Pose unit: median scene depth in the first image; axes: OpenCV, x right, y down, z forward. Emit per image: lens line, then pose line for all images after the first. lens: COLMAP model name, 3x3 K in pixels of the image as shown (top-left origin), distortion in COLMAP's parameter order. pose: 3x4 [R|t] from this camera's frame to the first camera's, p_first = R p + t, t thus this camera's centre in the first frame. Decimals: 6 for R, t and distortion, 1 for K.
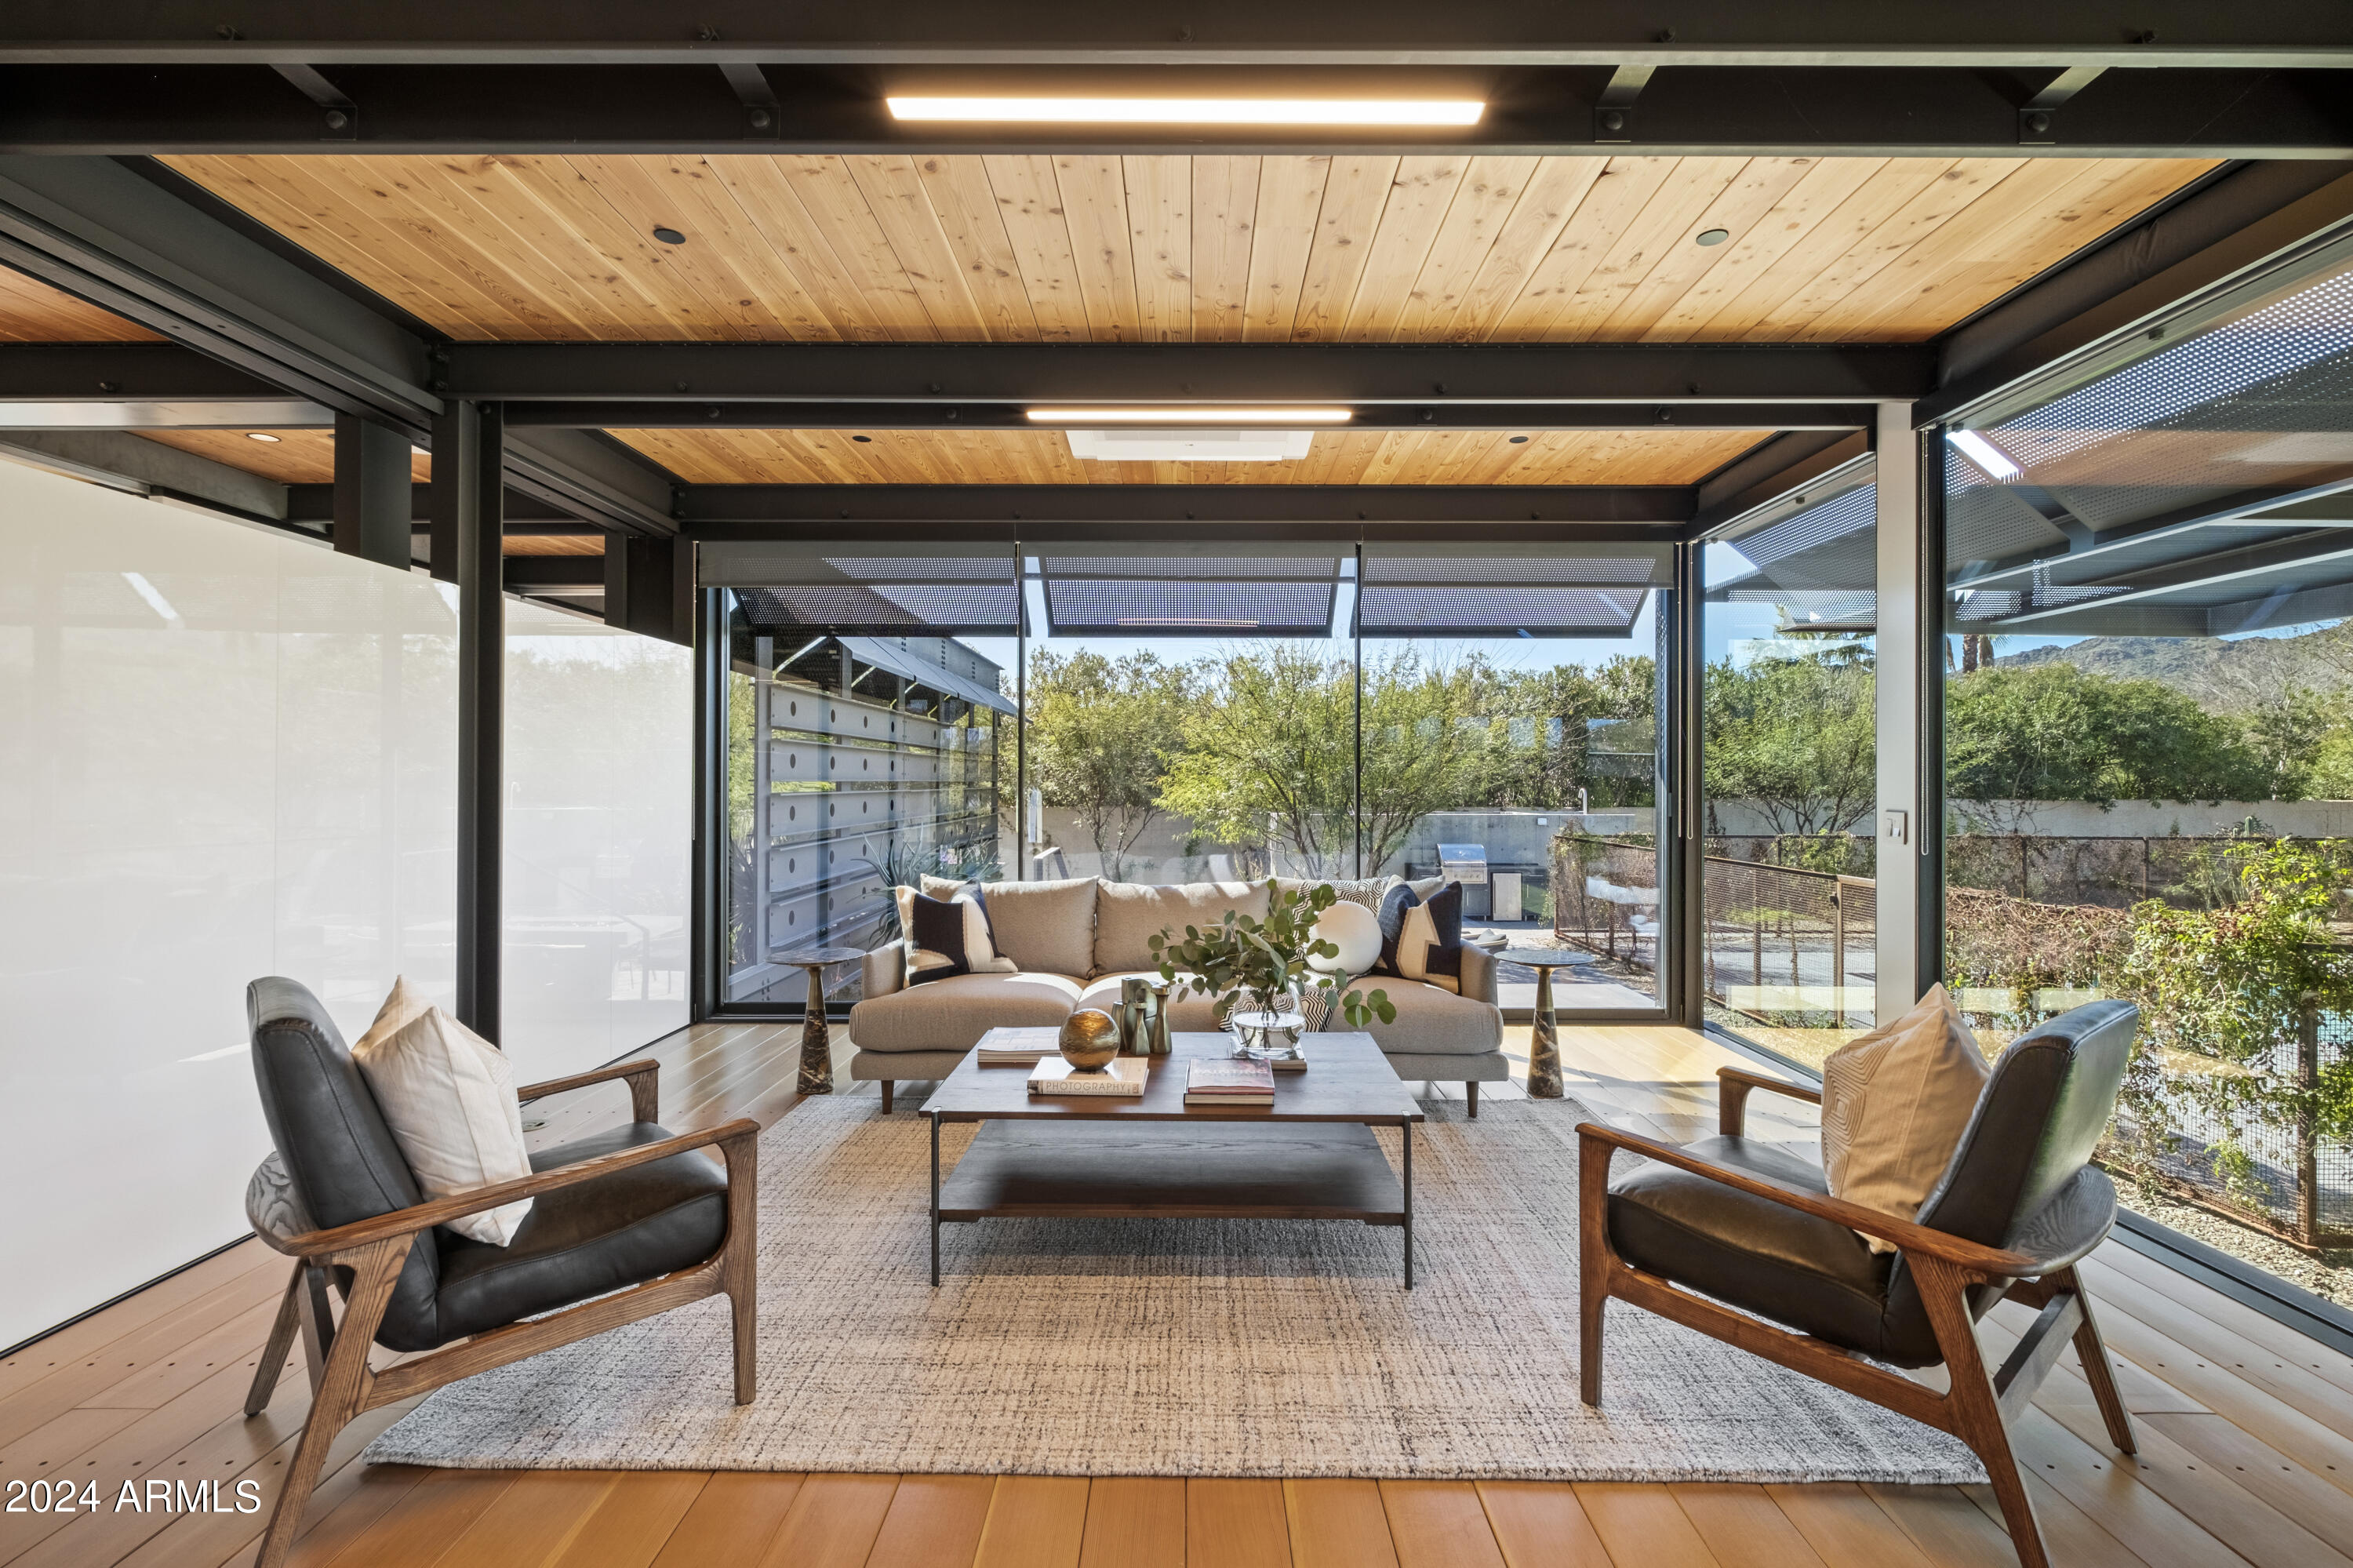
lens RADIAL K [[1120.7, 0, 1176.5], [0, 1120.7, 784.0], [0, 0, 1]] dist [0.020997, -0.000216]
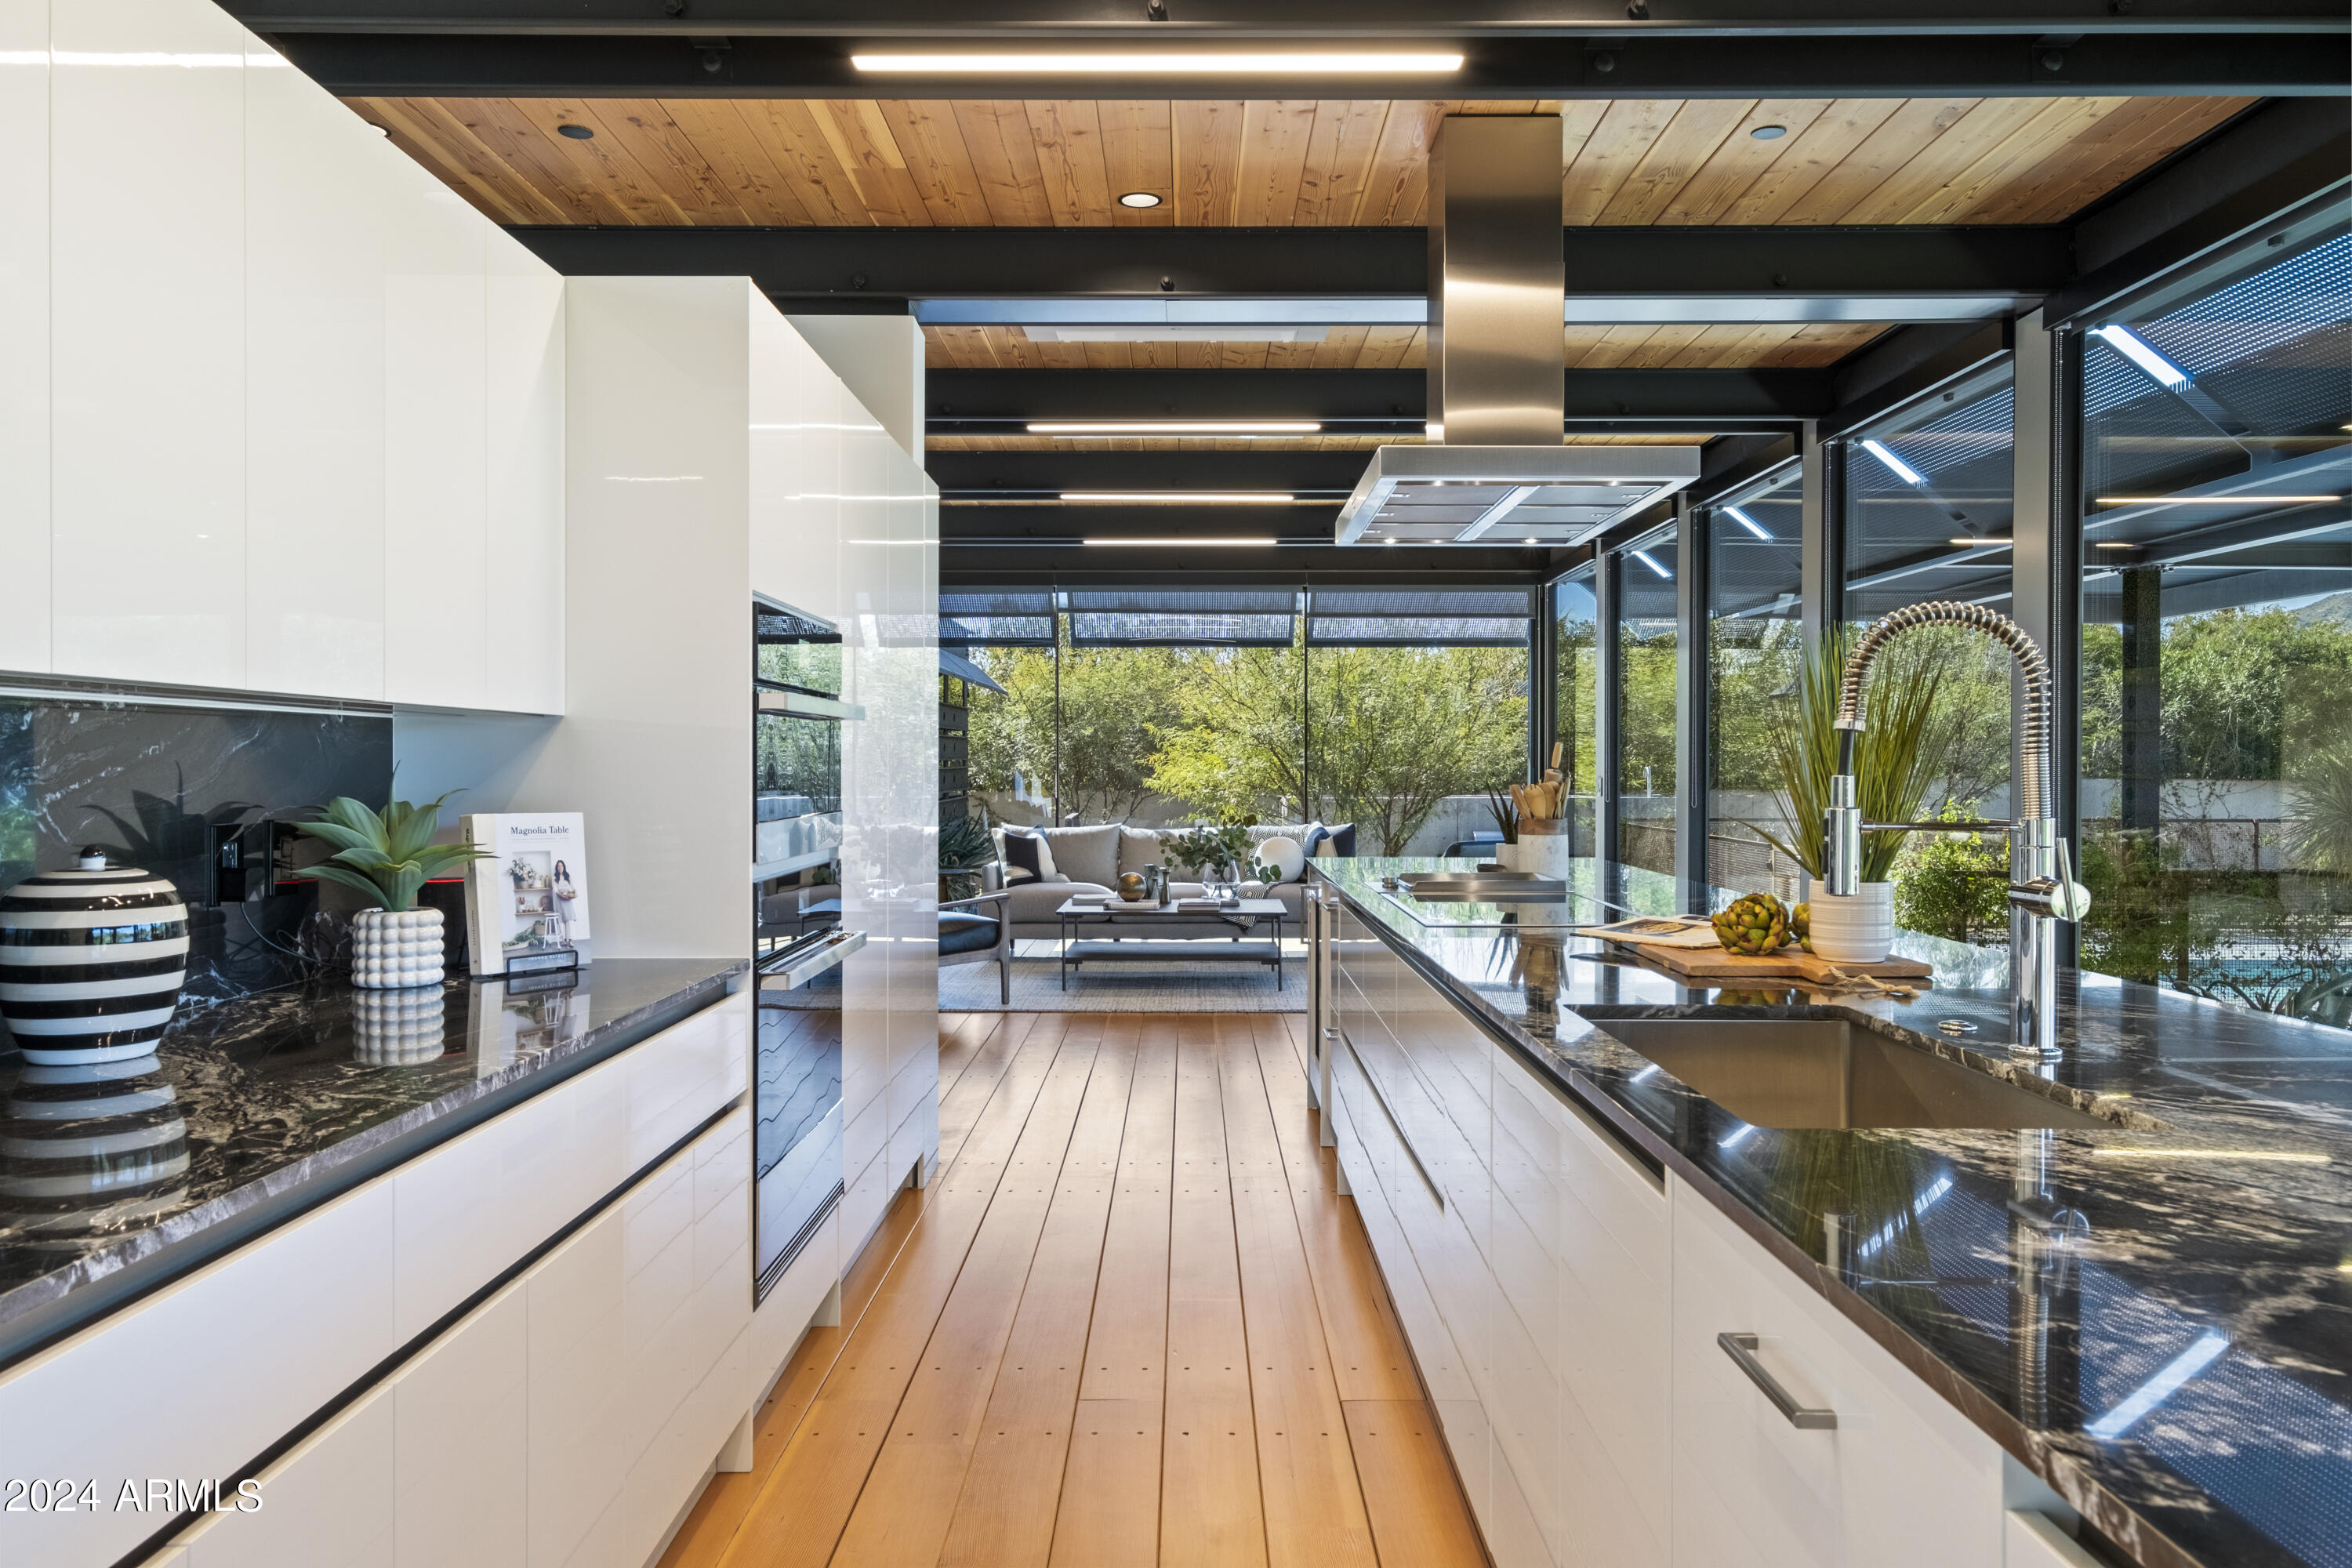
lens RADIAL K [[1693.9, 0, 1184.5], [0, 1693.9, 770.6], [0, 0, 1]] dist [0.022245, 0.001624]
pose [[0.999953, -0.002351, 0.009393, -0.003326], [0.002308, 0.999987, 0.004576, 0.000882], [-0.009404, -0.004554, 0.999945, -0.773405]]
